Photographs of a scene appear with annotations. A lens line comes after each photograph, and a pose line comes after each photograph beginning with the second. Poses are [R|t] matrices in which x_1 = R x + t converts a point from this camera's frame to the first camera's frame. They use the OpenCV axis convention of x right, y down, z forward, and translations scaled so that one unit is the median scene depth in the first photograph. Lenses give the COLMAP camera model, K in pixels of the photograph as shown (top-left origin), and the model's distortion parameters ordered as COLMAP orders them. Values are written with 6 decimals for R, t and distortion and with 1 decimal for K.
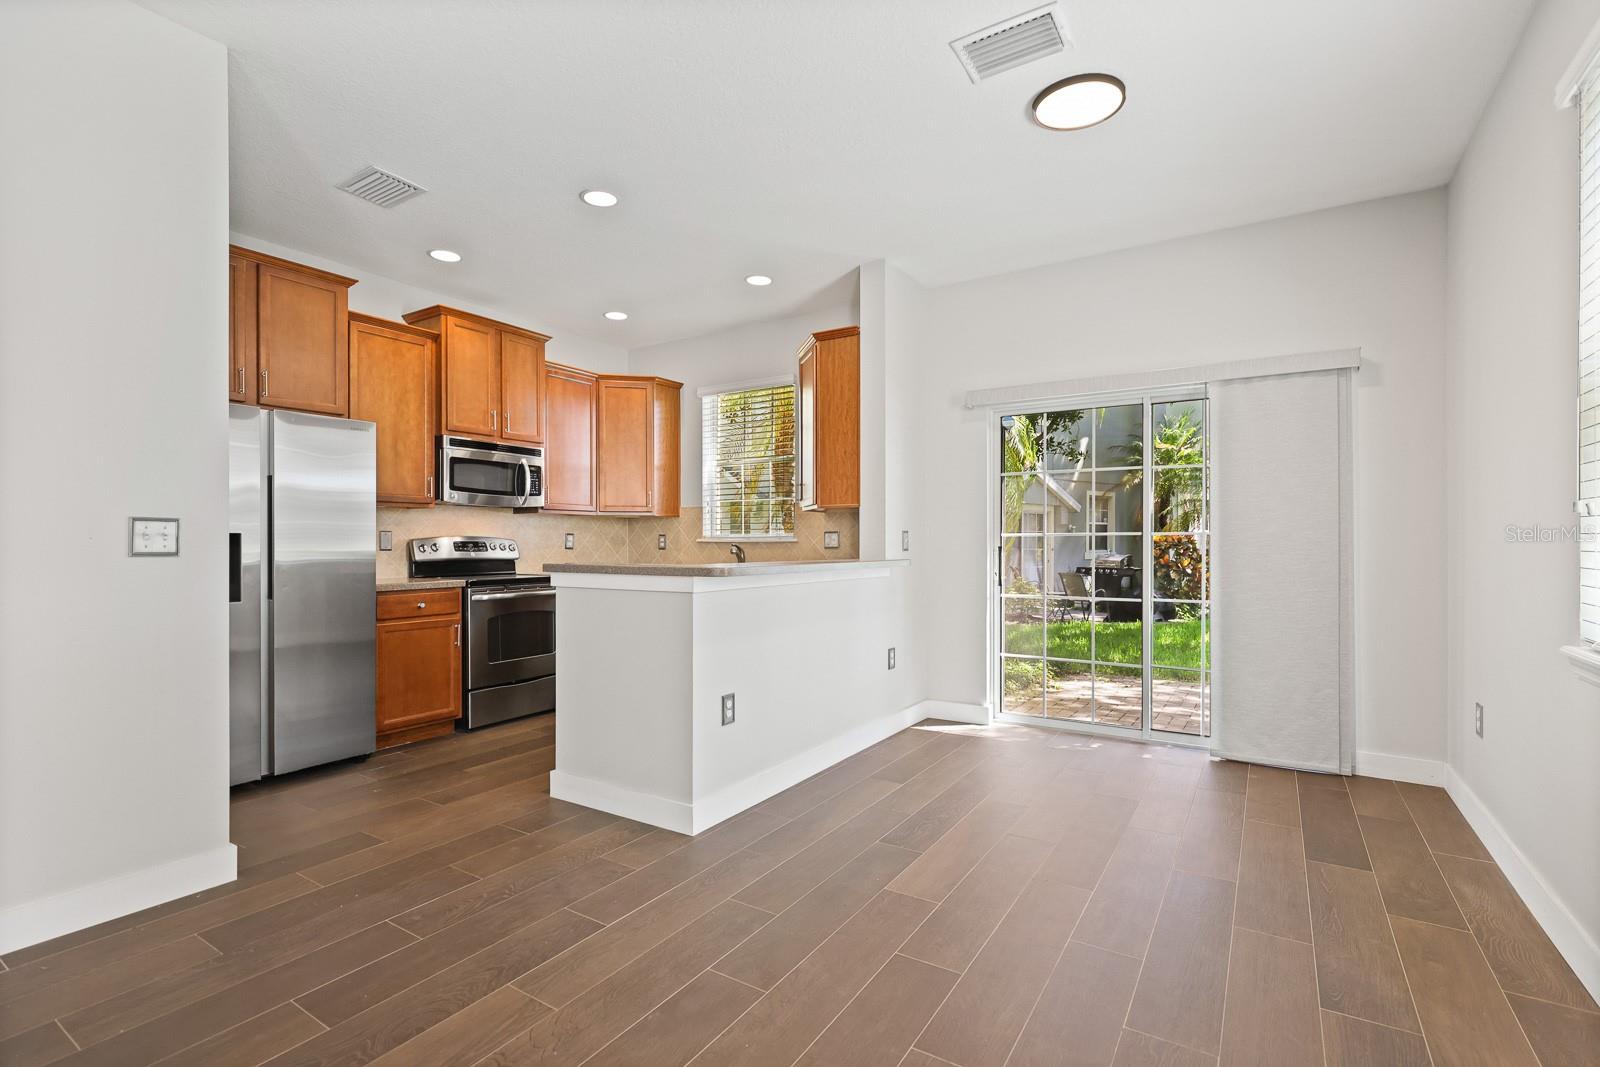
lens RADIAL K [[728.8, 0, 806.3], [0, 728.8, 546.5], [0, 0, 1]] dist [-0.002090, -0.000408]
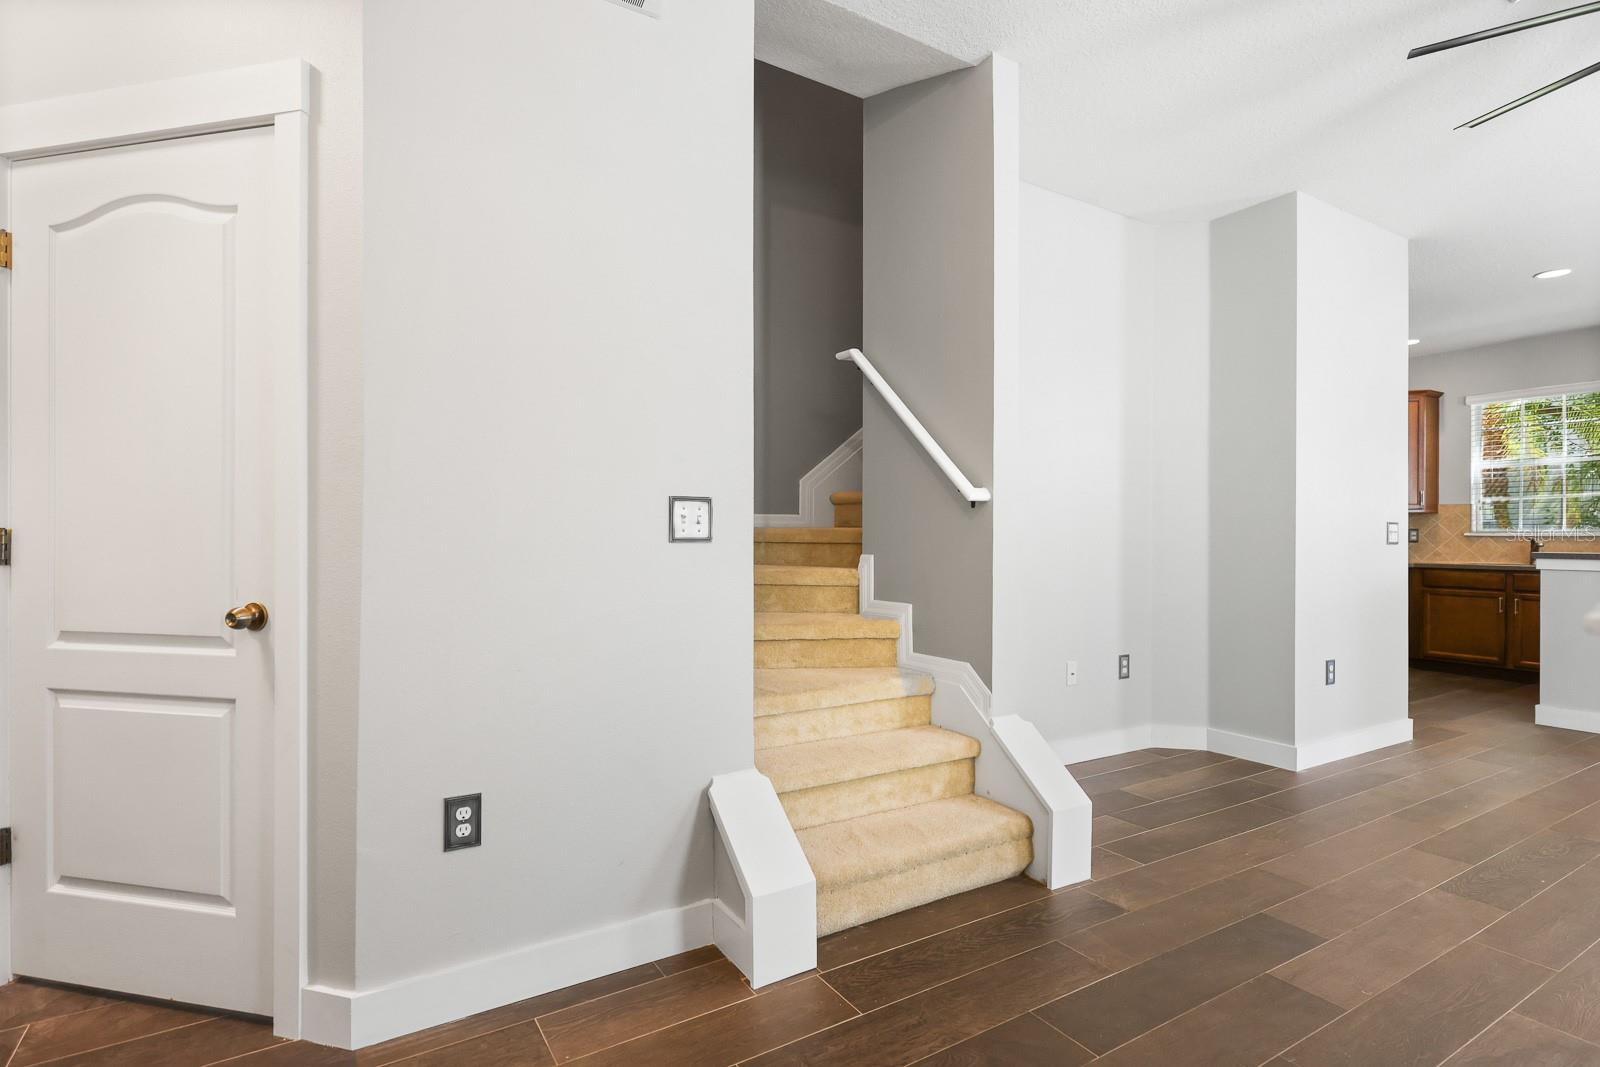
lens RADIAL K [[810.5, 0, 800.0], [0, 810.5, 533.5], [0, 0, 1]] dist [-0.000552, -0.000228]
pose [[0.903440, -0.001037, -0.428713, -0.711026], [-0.001318, 0.999986, -0.005196, -0.002420], [0.428712, 0.005260, 0.903426, -0.721766]]
